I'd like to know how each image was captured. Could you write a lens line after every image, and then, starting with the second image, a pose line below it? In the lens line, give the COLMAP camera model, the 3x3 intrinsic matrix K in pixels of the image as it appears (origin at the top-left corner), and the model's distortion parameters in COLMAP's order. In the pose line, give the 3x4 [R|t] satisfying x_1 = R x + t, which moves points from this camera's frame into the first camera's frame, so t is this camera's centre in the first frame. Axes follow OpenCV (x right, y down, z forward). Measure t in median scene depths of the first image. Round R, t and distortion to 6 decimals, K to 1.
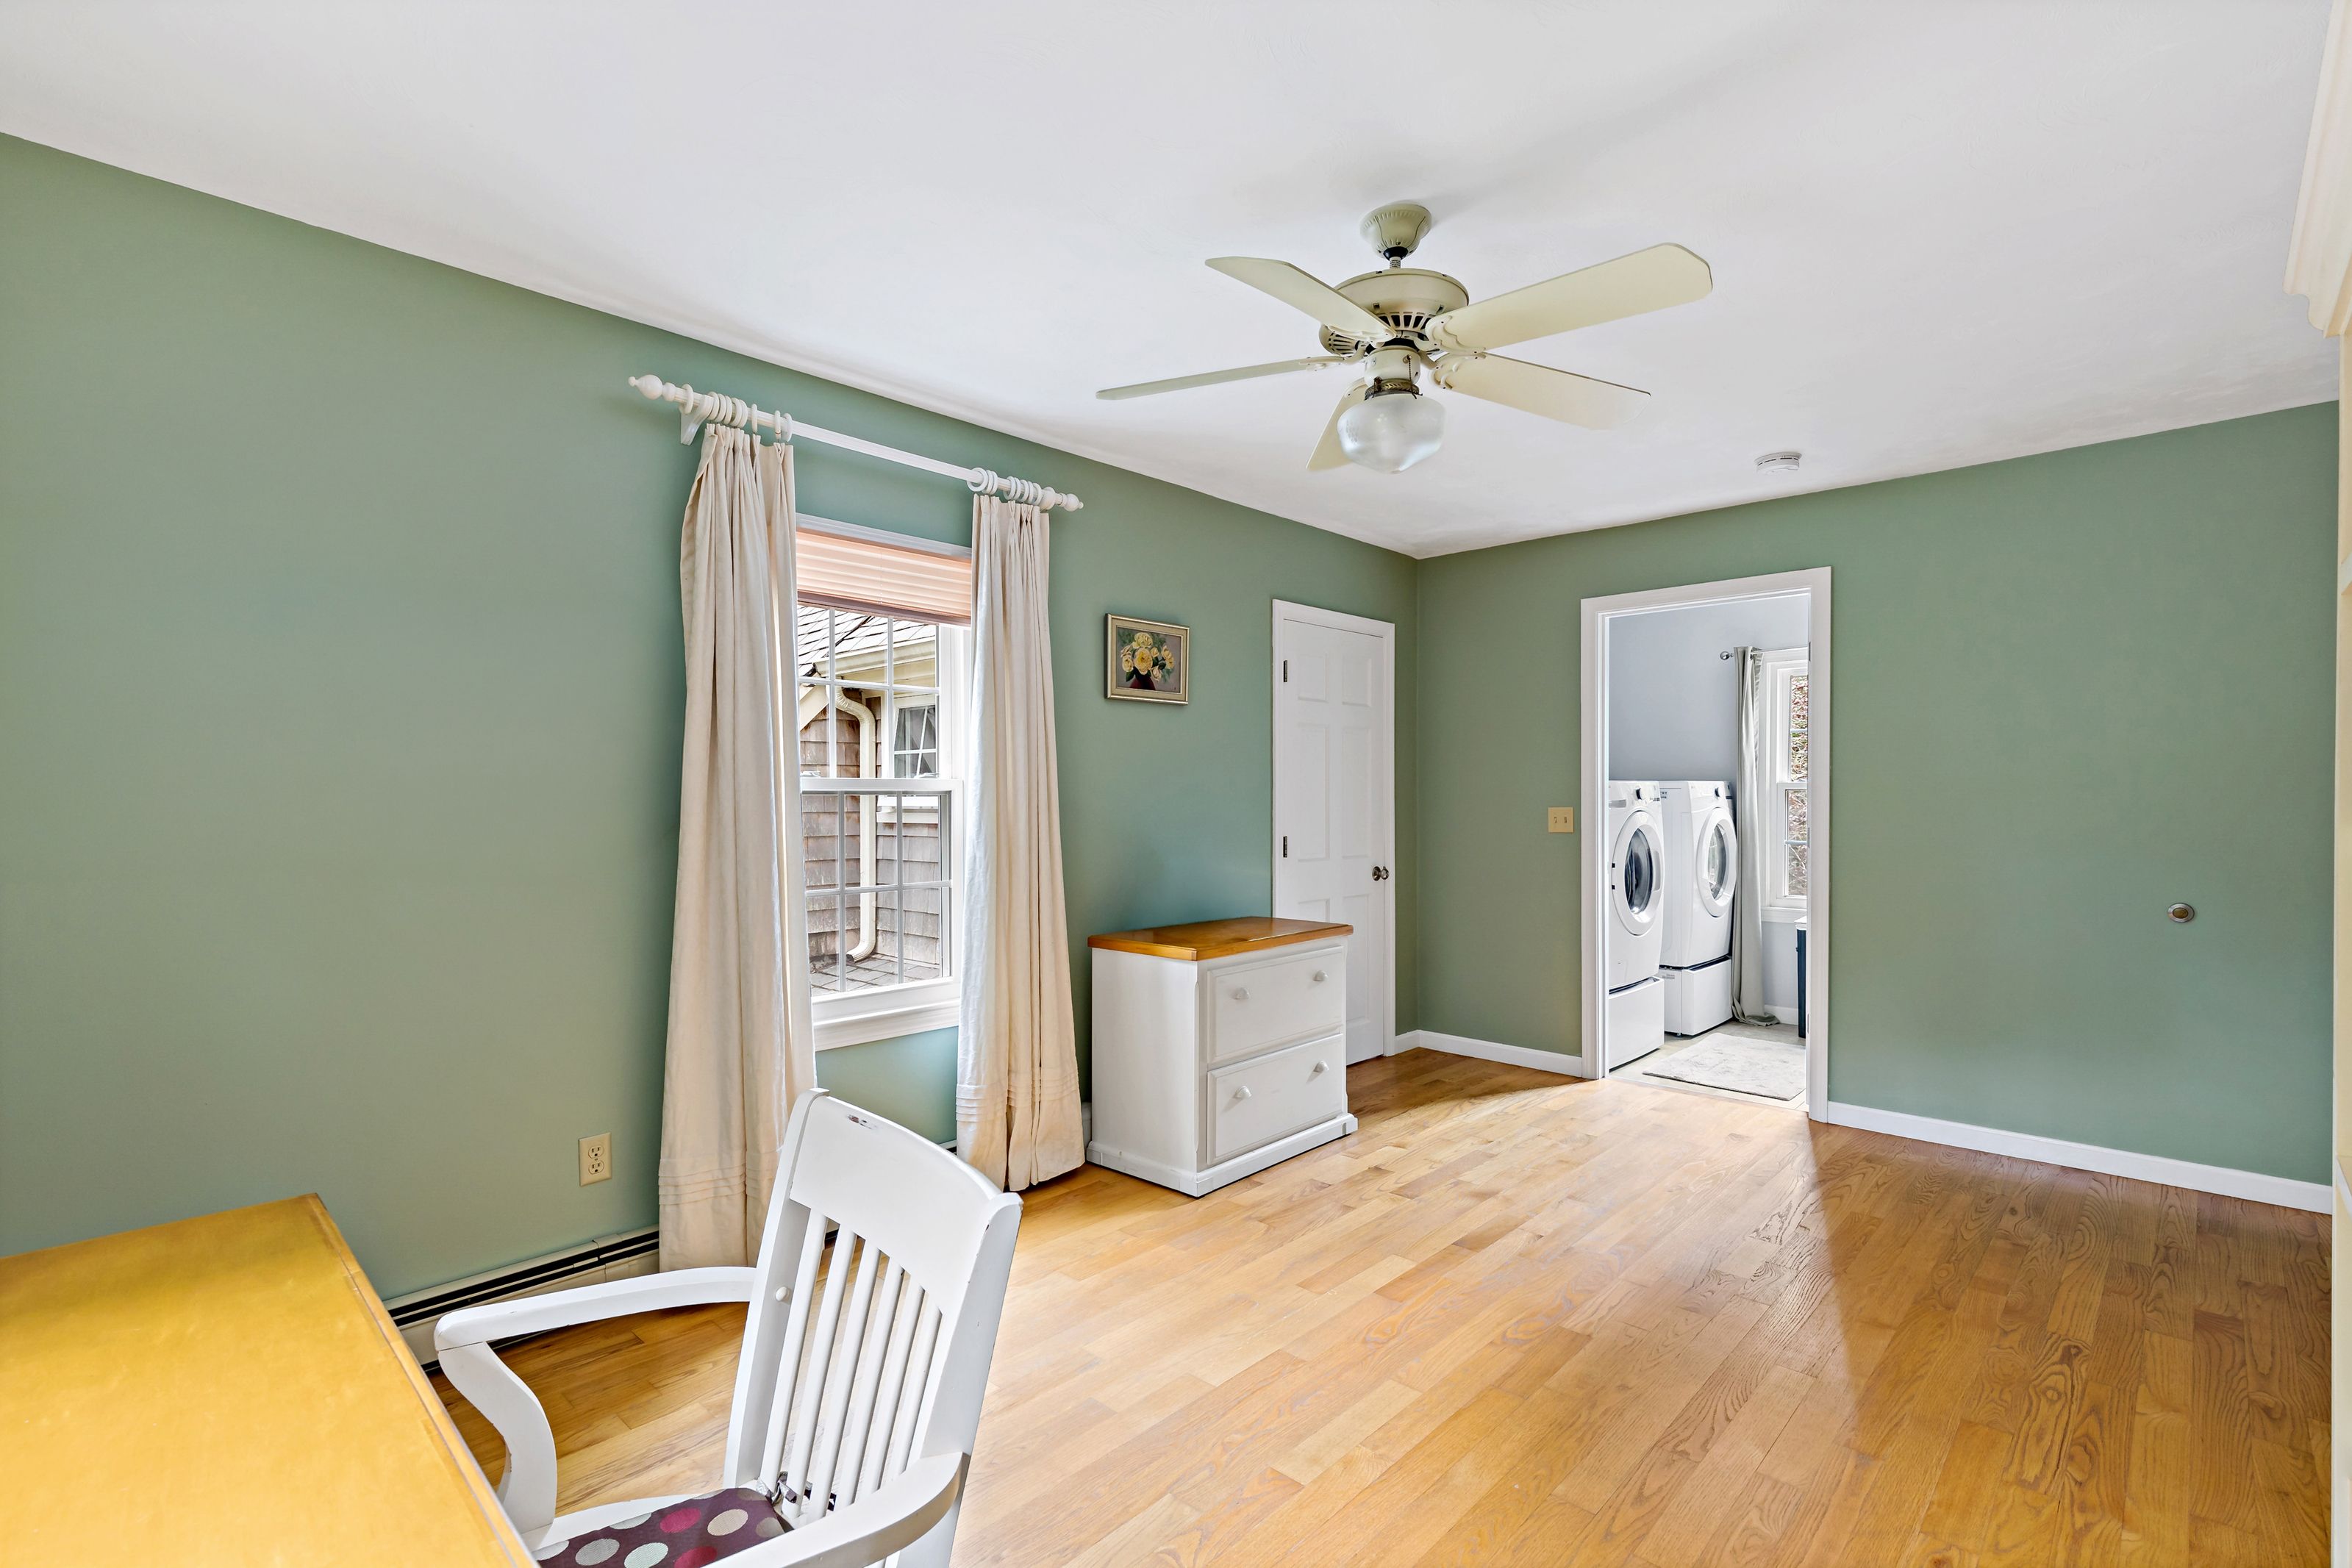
lens RADIAL K [[1078.2, 0, 1184.8], [0, 1078.2, 793.4], [0, 0, 1]] dist [0.011026, -0.003933]
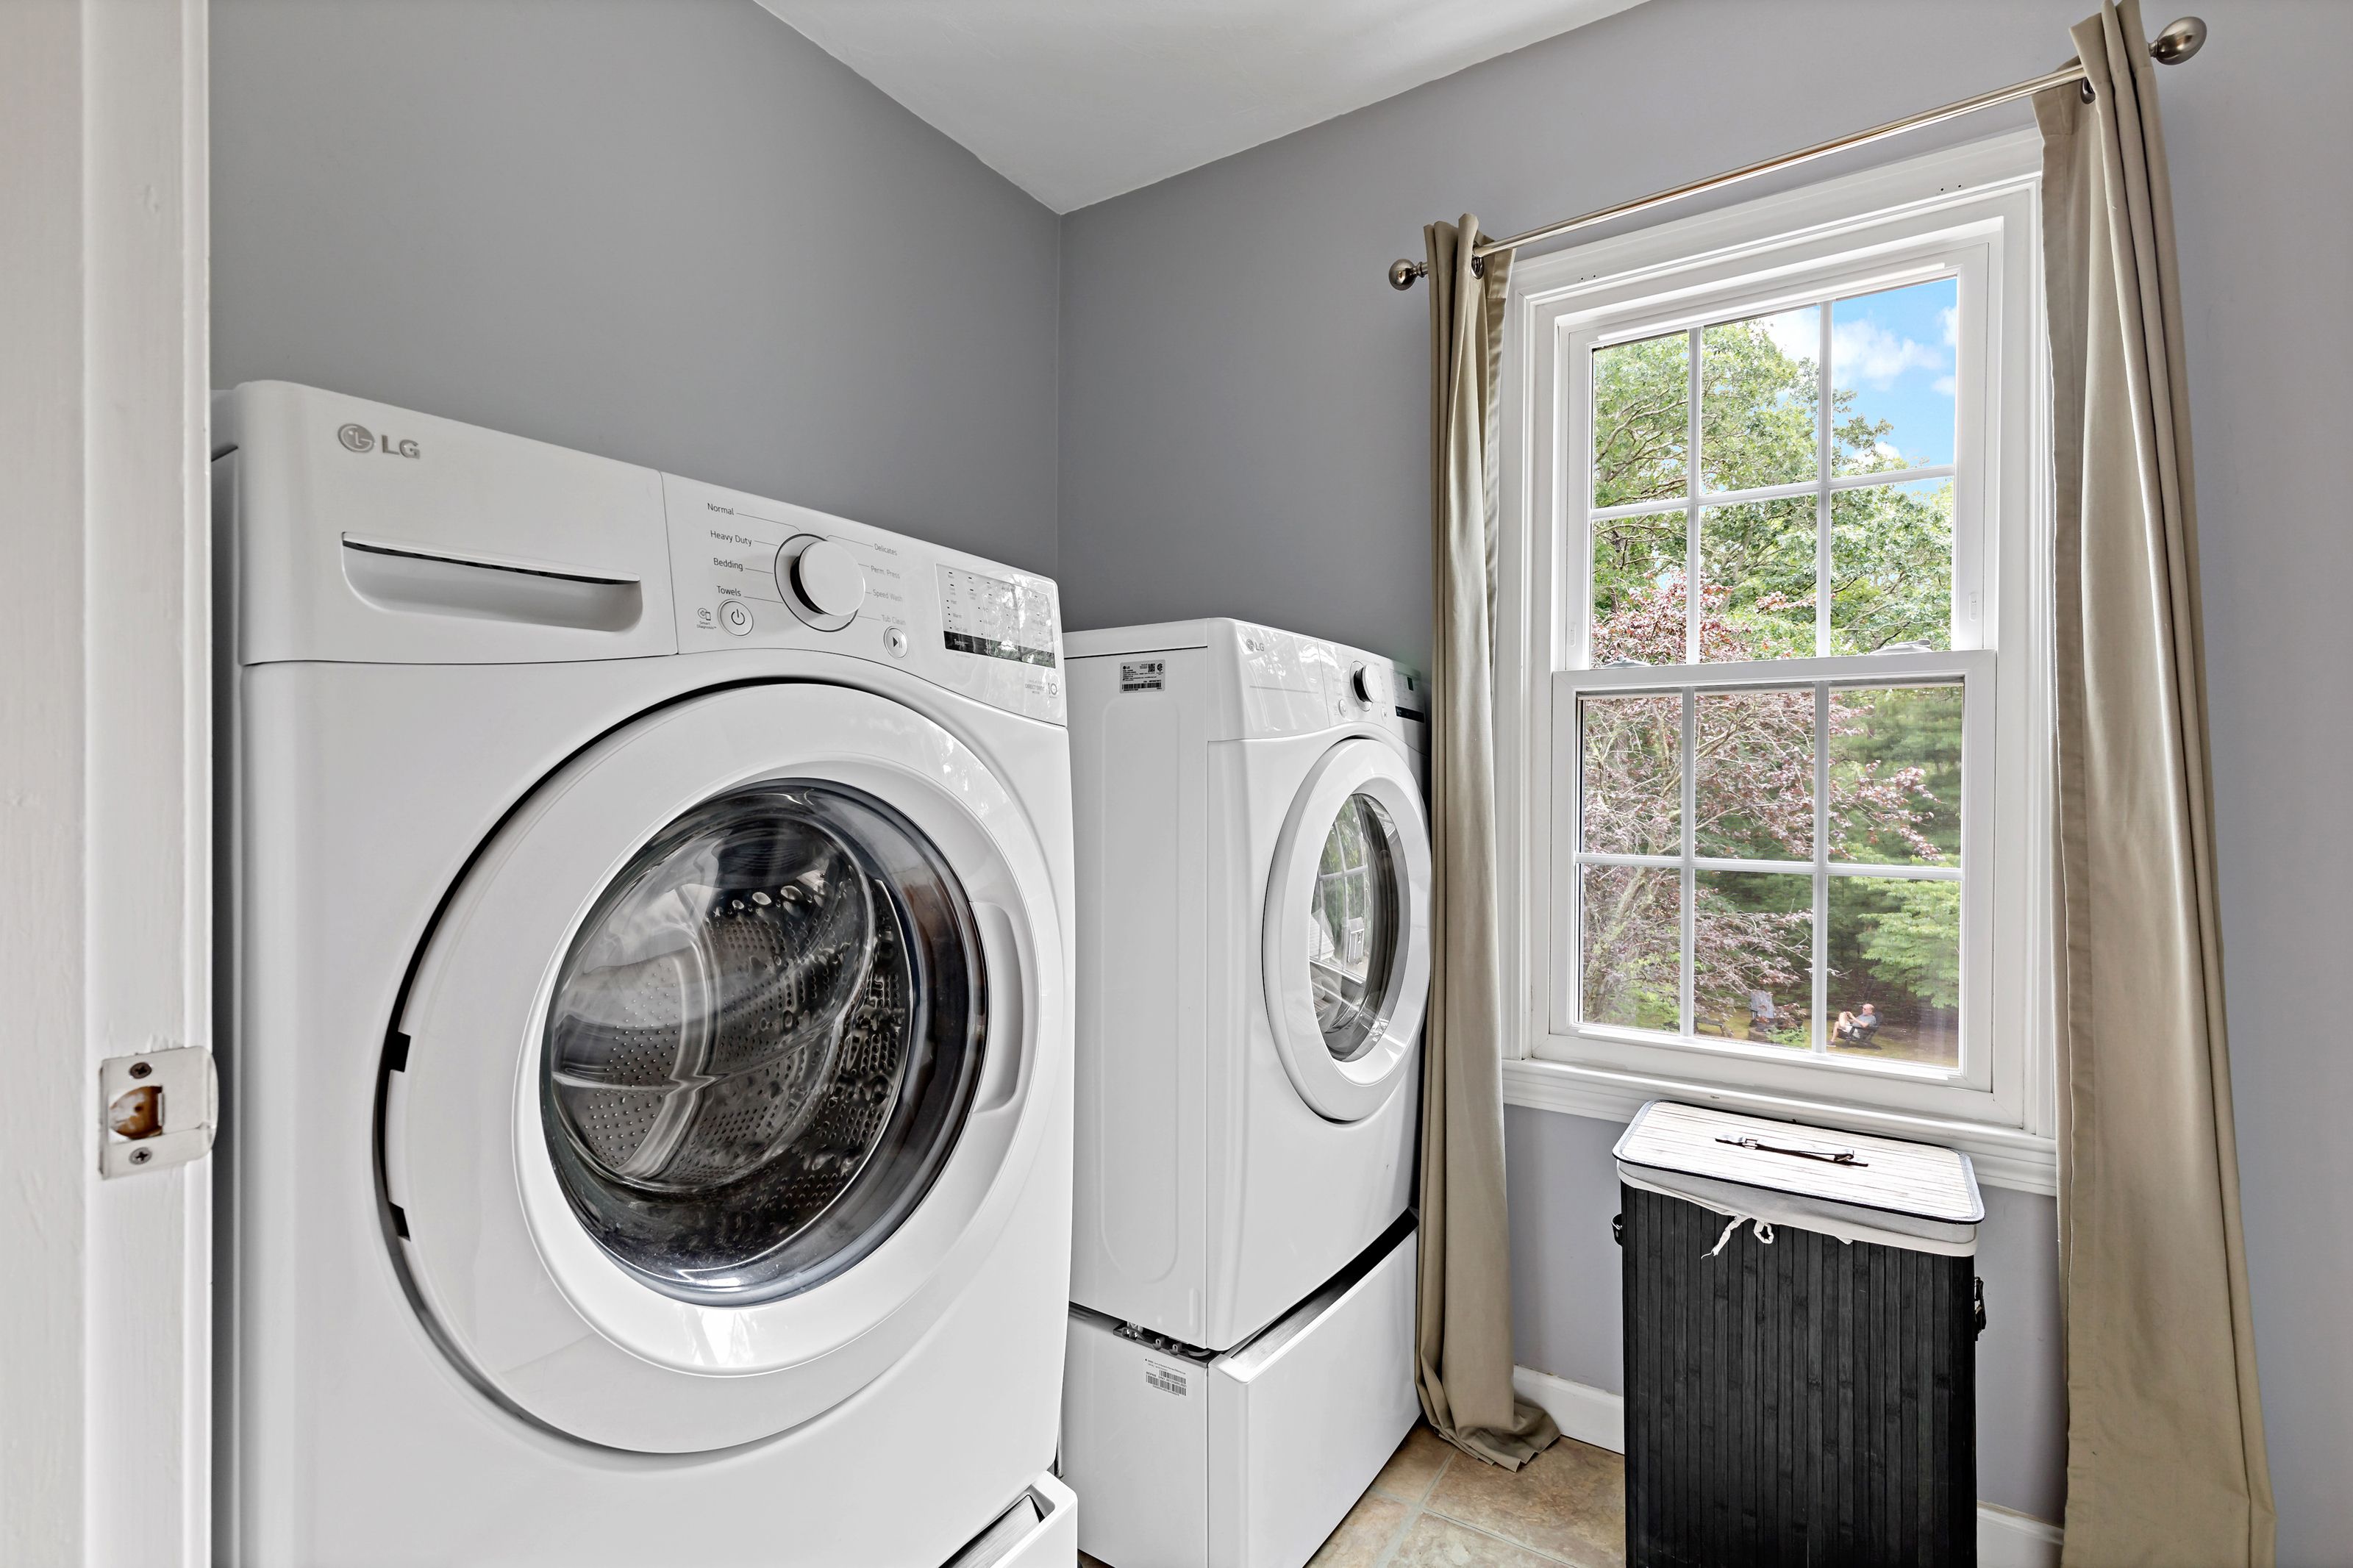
lens RADIAL K [[1078.6, 0, 1167.7], [0, 1078.6, 786.6], [0, 0, 1]] dist [0.011026, -0.003933]
pose [[0.986118, 0.005389, 0.165957, 0.386932], [-0.003706, 0.999939, -0.010447, 0.028562], [-0.166003, 0.009687, 0.986078, 0.711614]]
